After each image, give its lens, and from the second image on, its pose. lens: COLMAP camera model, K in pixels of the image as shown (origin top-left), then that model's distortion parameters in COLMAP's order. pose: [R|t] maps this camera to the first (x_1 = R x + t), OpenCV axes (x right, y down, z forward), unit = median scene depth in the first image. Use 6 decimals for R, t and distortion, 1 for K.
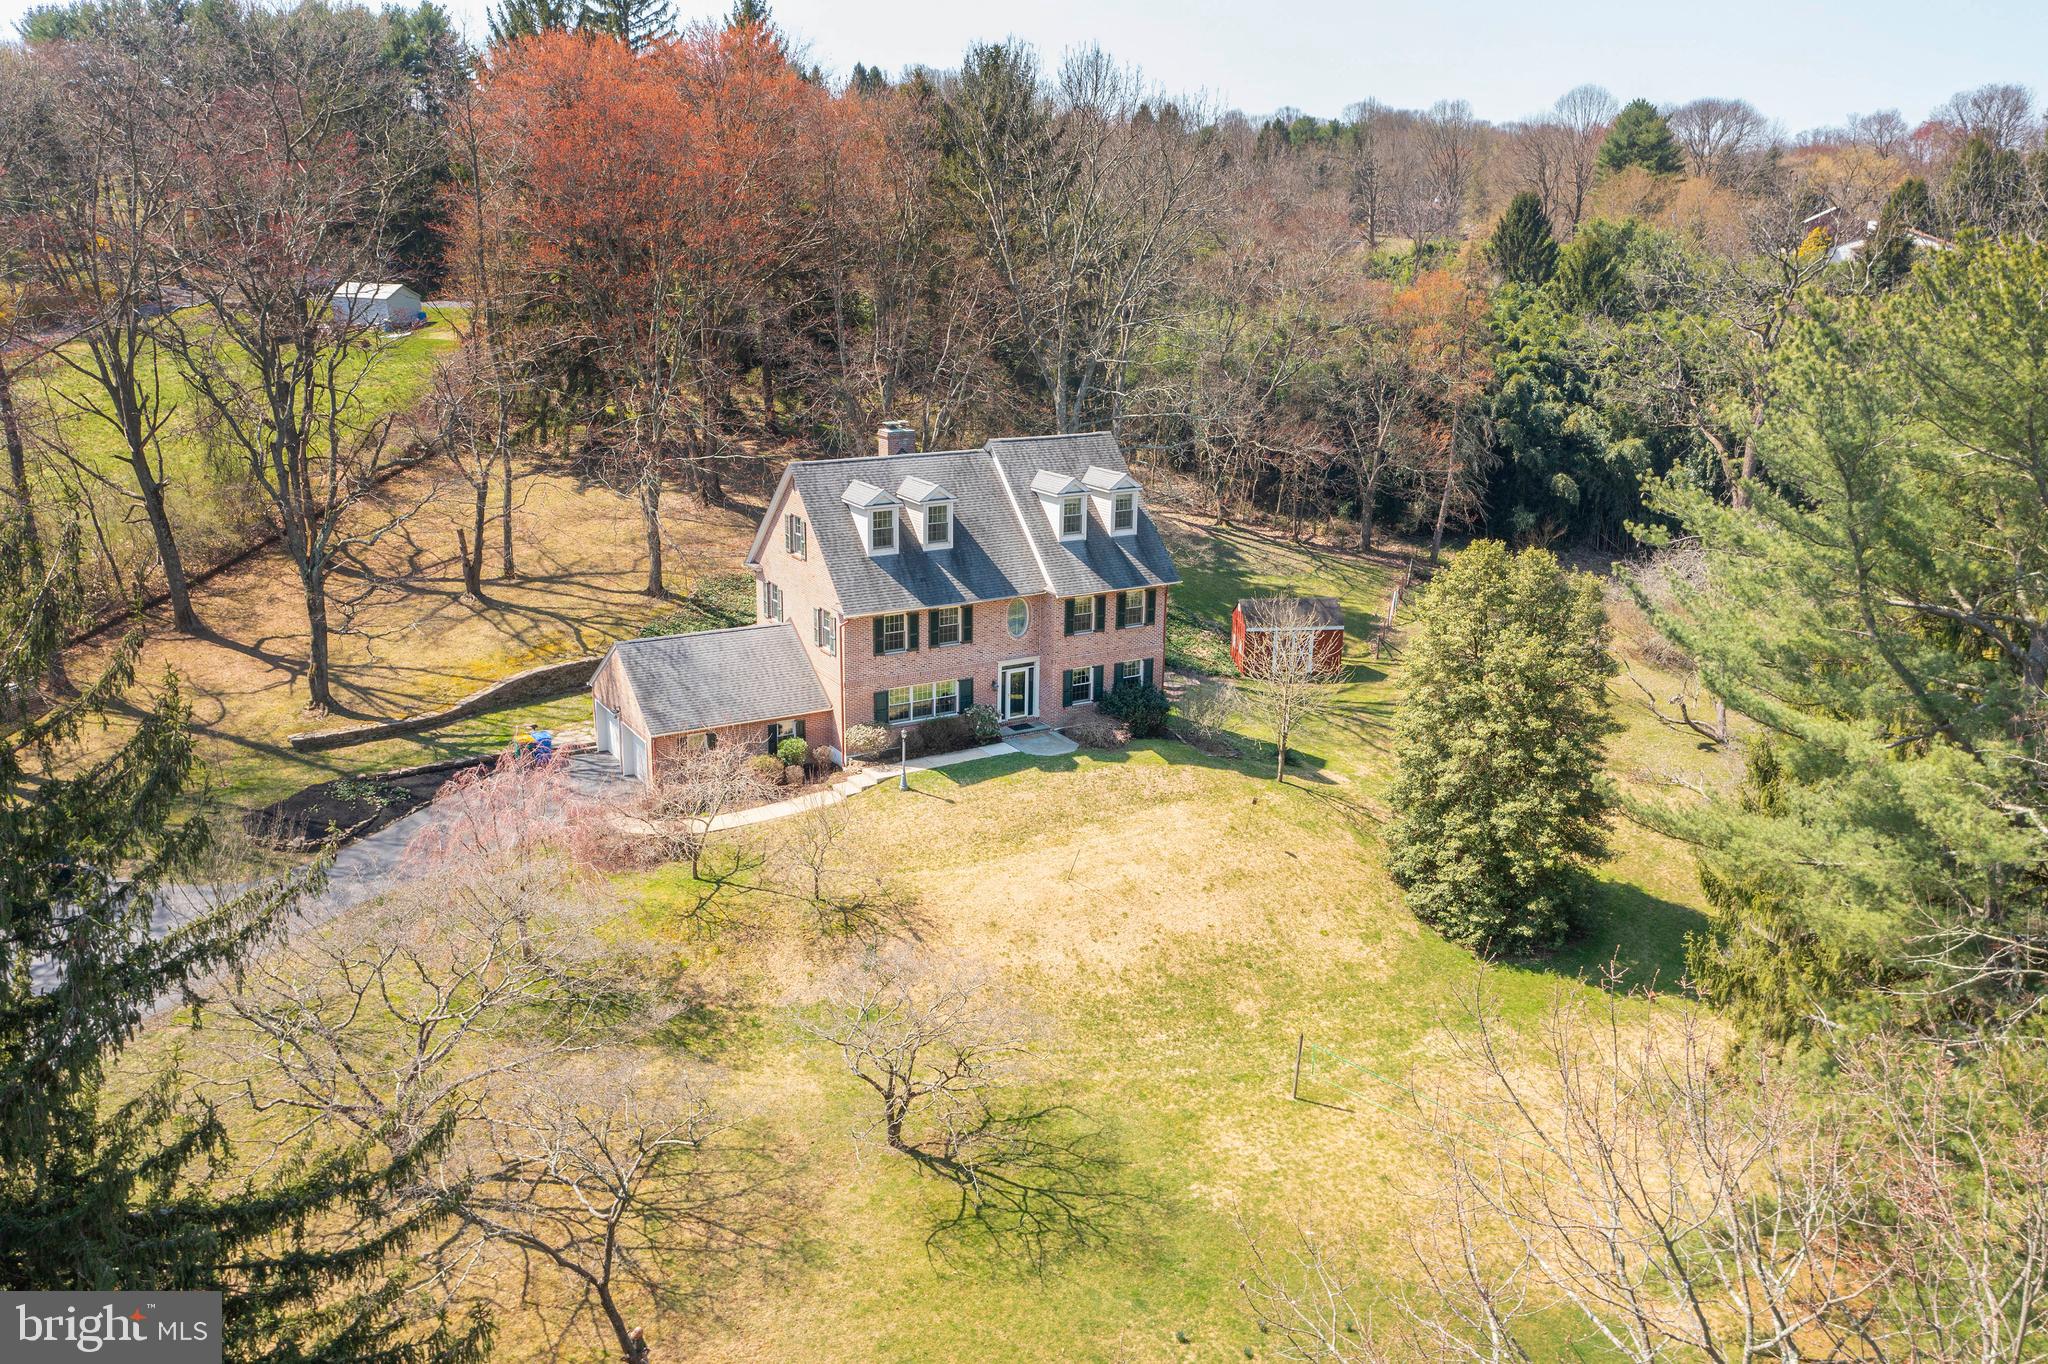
lens RADIAL K [[1628.5, 0, 1043.3], [0, 1628.5, 667.7], [0, 0, 1]] dist [-0.011321, 0.013303]
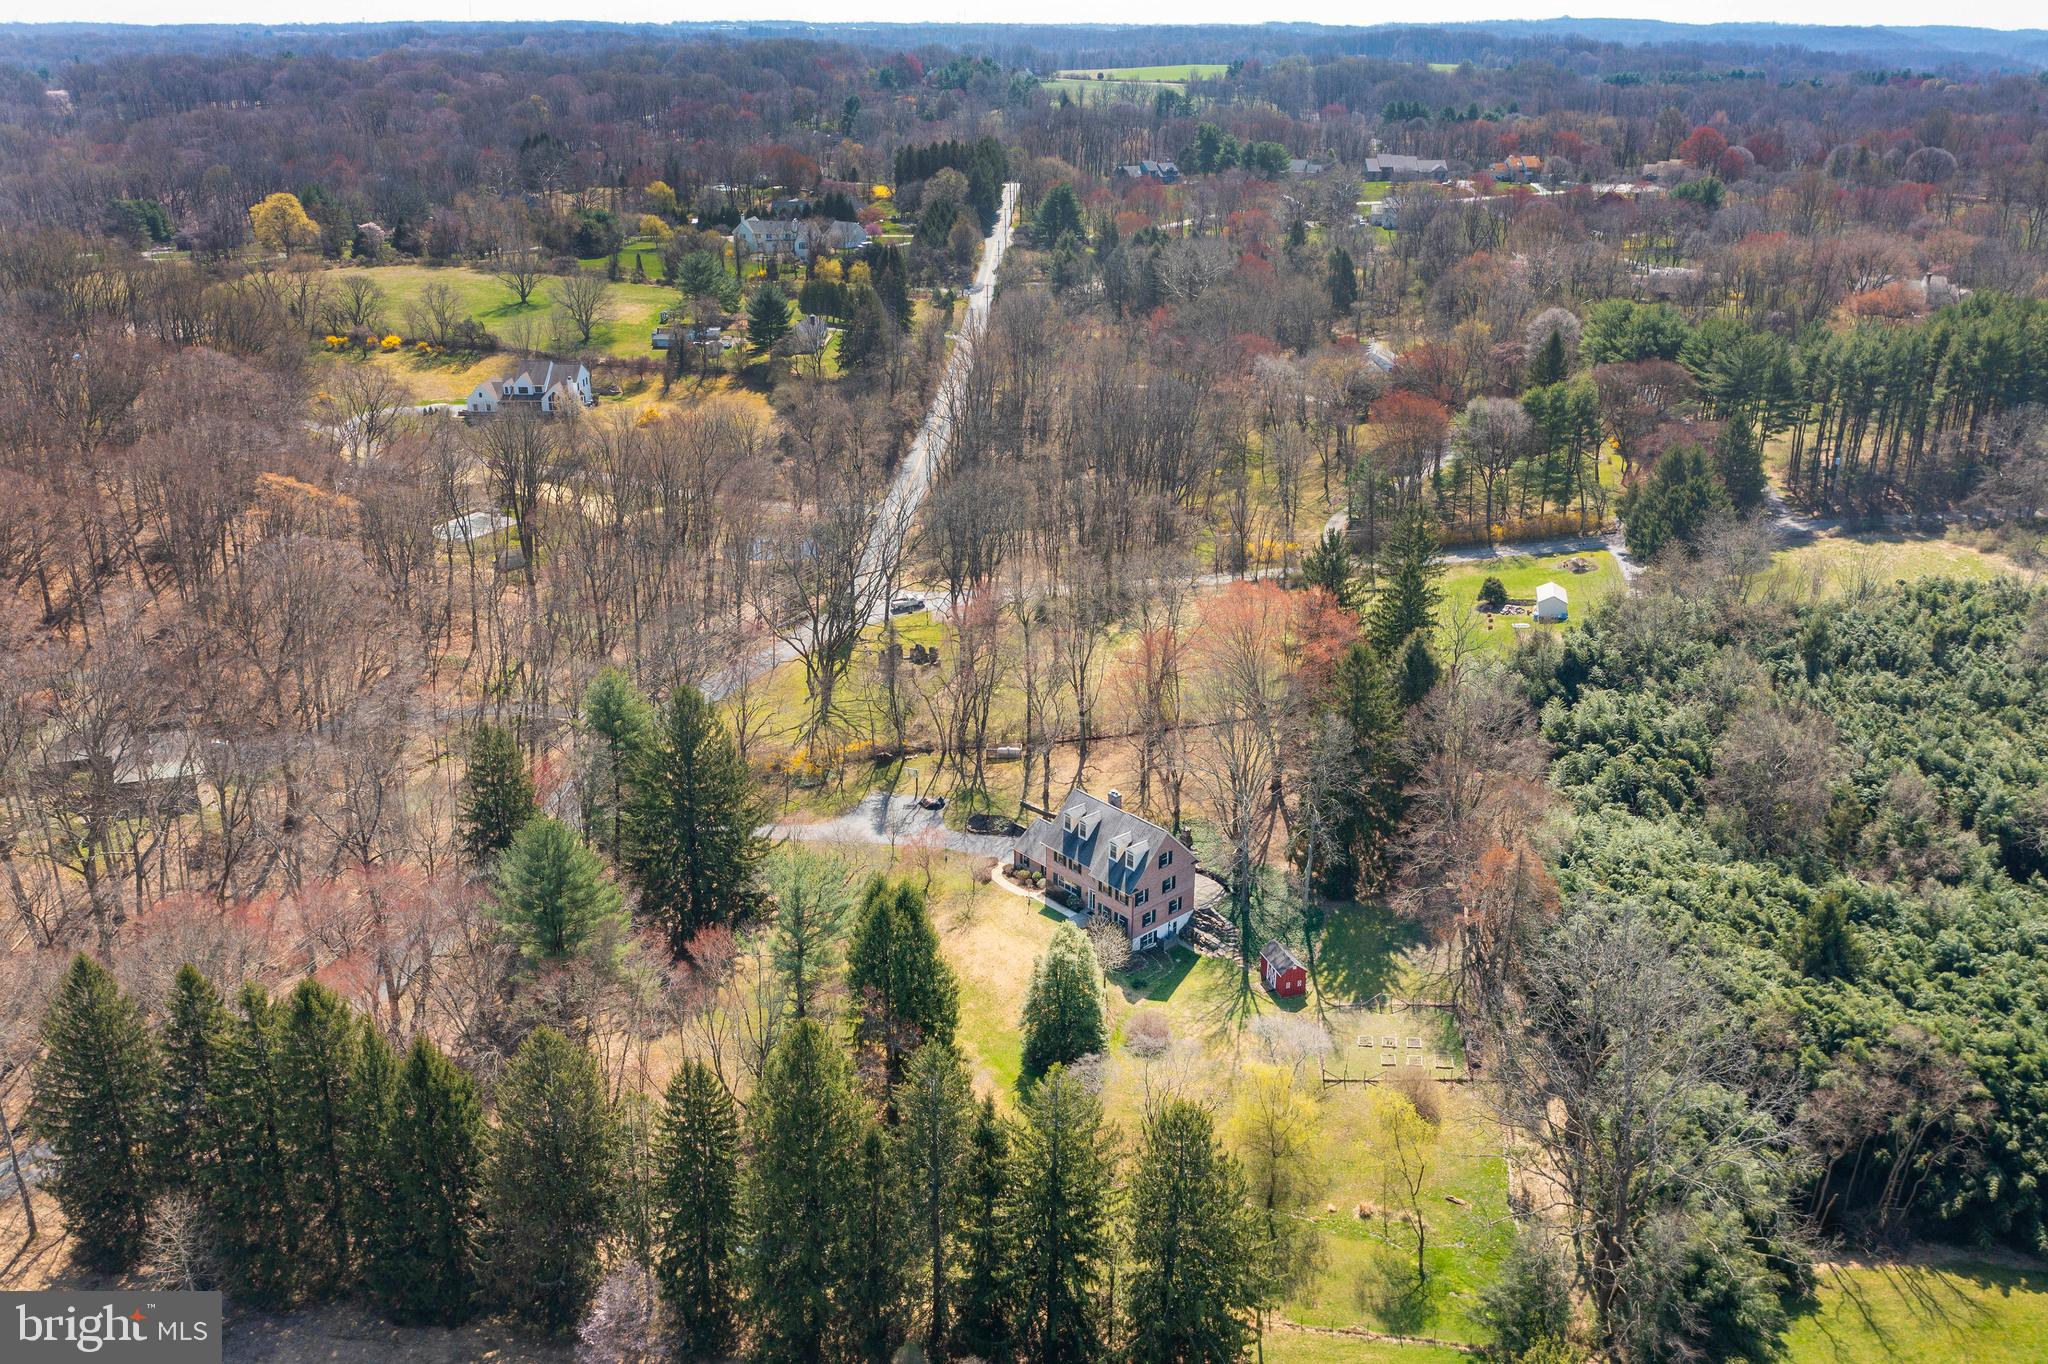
lens RADIAL K [[1628.5, 0, 1022.0], [0, 1628.5, 678.8], [0, 0, 1]] dist [-0.011321, 0.013303]
pose [[0.170572, 0.352711, -0.920054, 2.313668], [-0.268336, 0.915075, 0.301055, -1.101331], [0.948104, 0.195532, 0.250732, 0.158001]]
